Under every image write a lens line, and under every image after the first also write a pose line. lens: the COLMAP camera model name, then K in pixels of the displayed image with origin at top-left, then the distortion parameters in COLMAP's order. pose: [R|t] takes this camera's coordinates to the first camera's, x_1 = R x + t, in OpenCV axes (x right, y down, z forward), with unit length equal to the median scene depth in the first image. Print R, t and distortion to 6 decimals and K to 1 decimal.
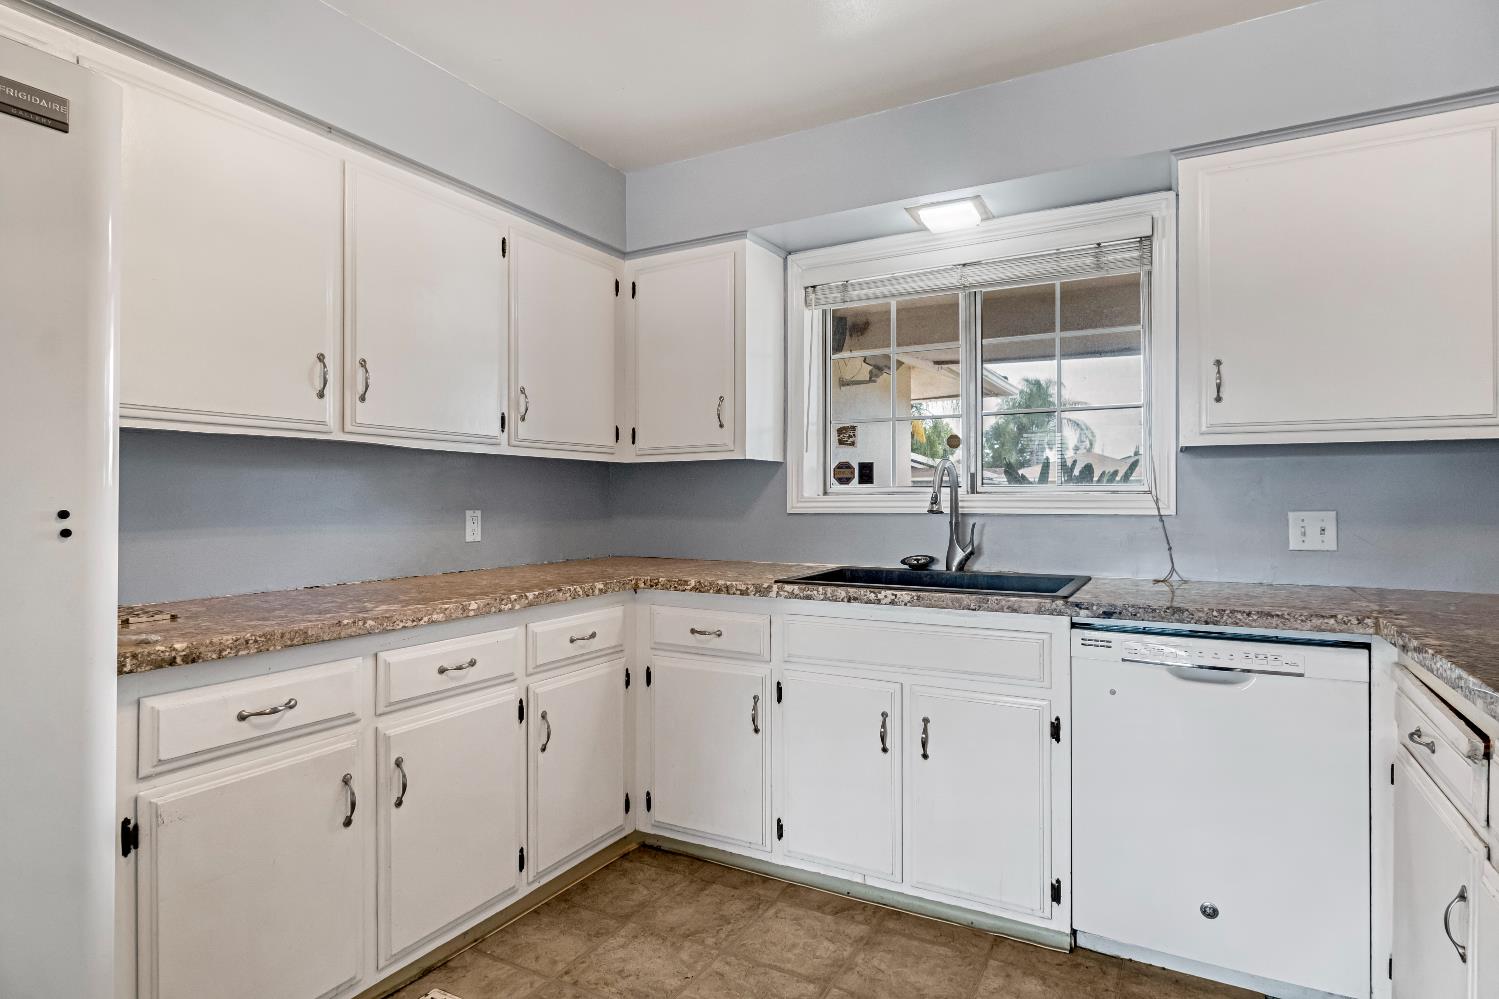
lens RADIAL K [[799.9, 0, 749.5], [0, 799.9, 499.5], [0, 0, 1]] dist [0.002358, -0.000829]
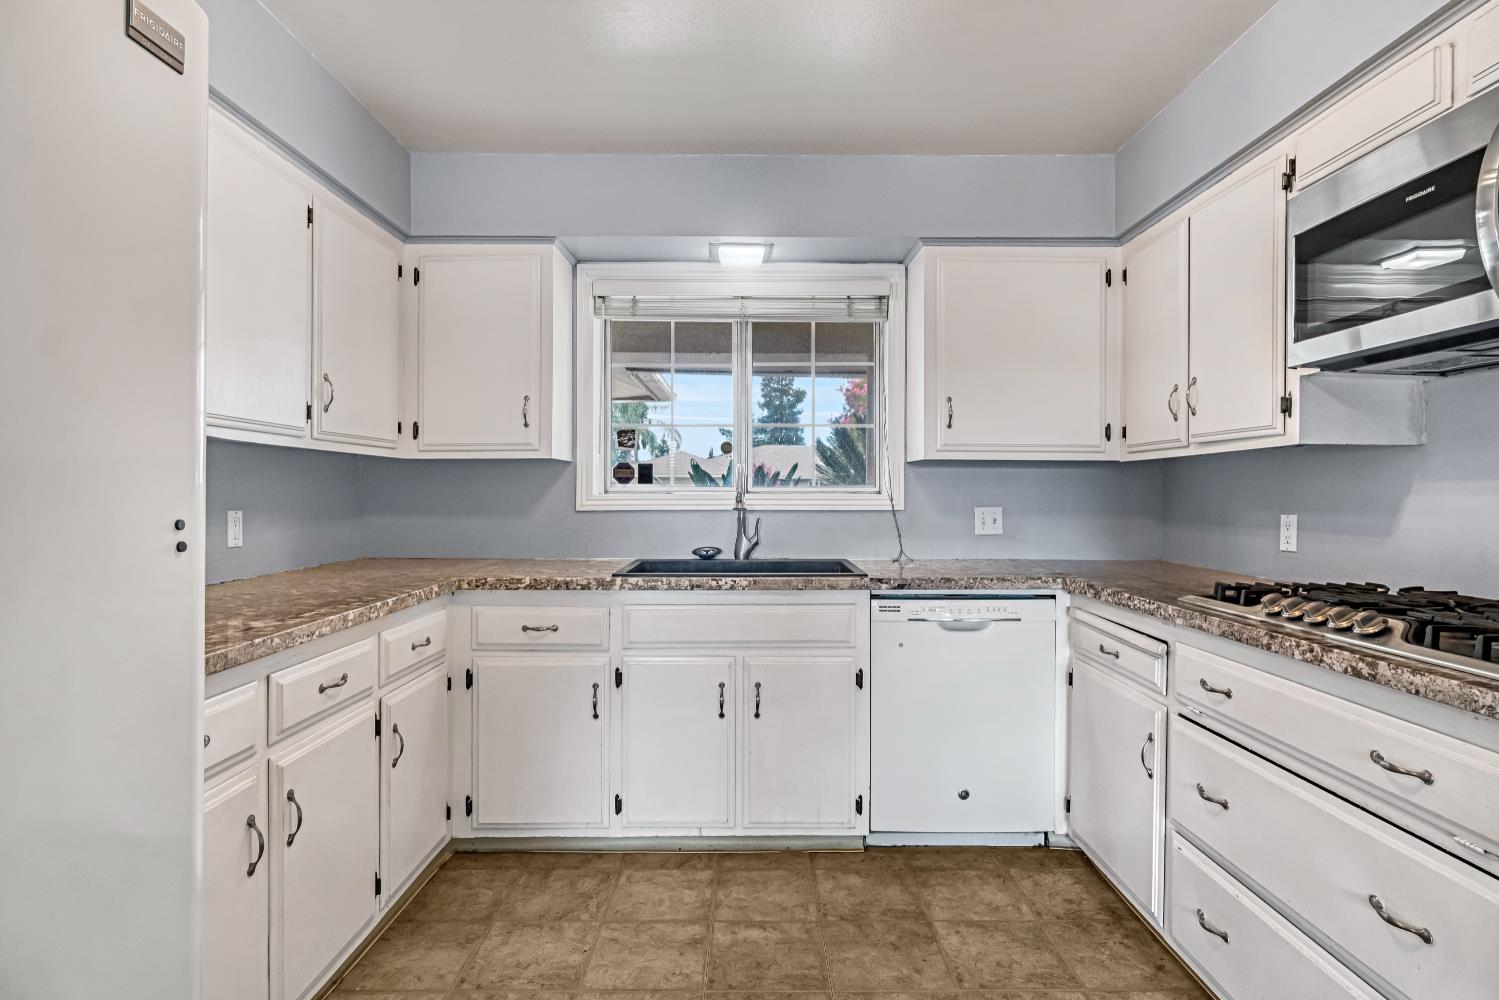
lens RADIAL K [[784.1, 0, 755.5], [0, 784.1, 498.5], [0, 0, 1]] dist [-0.001459, -0.000387]
pose [[0.872646, -0.000438, 0.488353, -0.329533], [-0.002585, 0.999981, 0.005516, -0.006839], [-0.488347, -0.006076, 0.872629, -0.010198]]
